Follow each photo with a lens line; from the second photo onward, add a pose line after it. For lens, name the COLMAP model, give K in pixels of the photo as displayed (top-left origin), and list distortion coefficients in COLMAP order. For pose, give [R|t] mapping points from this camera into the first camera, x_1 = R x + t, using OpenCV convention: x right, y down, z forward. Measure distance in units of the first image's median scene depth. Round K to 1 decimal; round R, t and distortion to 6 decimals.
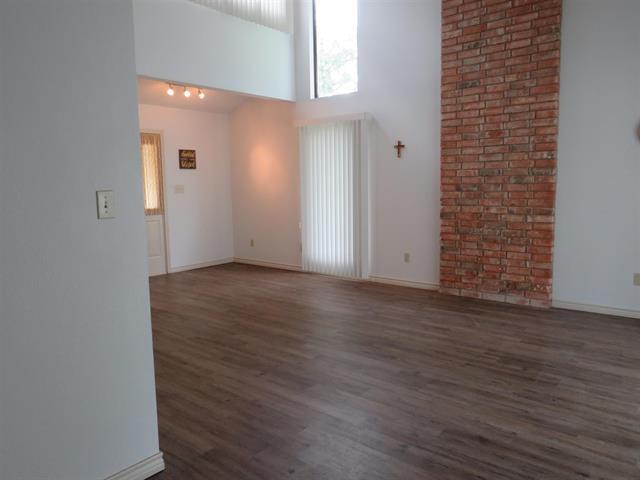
lens RADIAL K [[473.3, 0, 322.9], [0, 473.3, 240.3], [0, 0, 1]] dist [-0.023268, 0.006811]
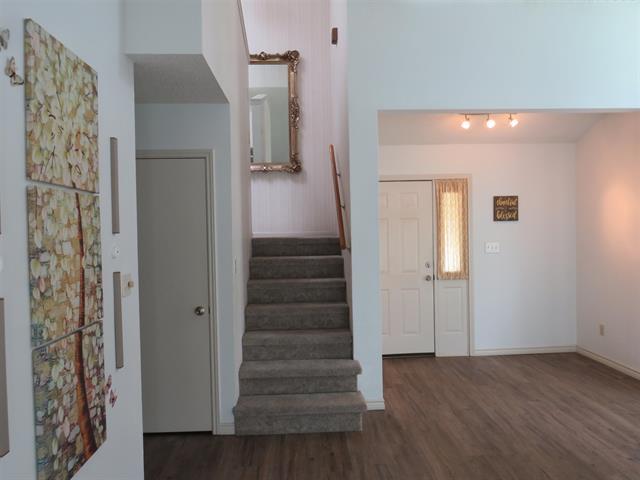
lens RADIAL K [[473.3, 0, 320.5], [0, 473.3, 239.6], [0, 0, 1]] dist [-0.023268, 0.006811]
pose [[0.666175, 0.017350, -0.745594, 0.111090], [-0.081252, 0.995467, -0.049433, -0.083002], [0.741356, 0.093512, 0.664565, 0.387196]]
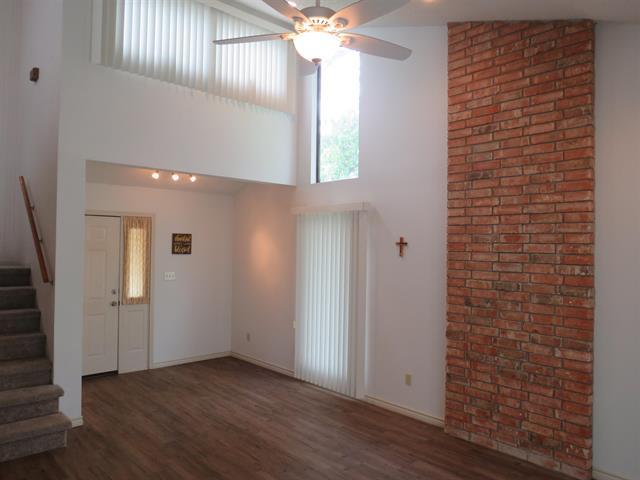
lens RADIAL K [[473.3, 0, 316.8], [0, 473.3, 242.1], [0, 0, 1]] dist [-0.023268, 0.006811]
pose [[0.989604, 0.031324, -0.140364, 0.144690], [-0.049248, 0.990795, -0.126098, -0.098027], [0.135122, 0.131700, 0.982037, 0.174070]]
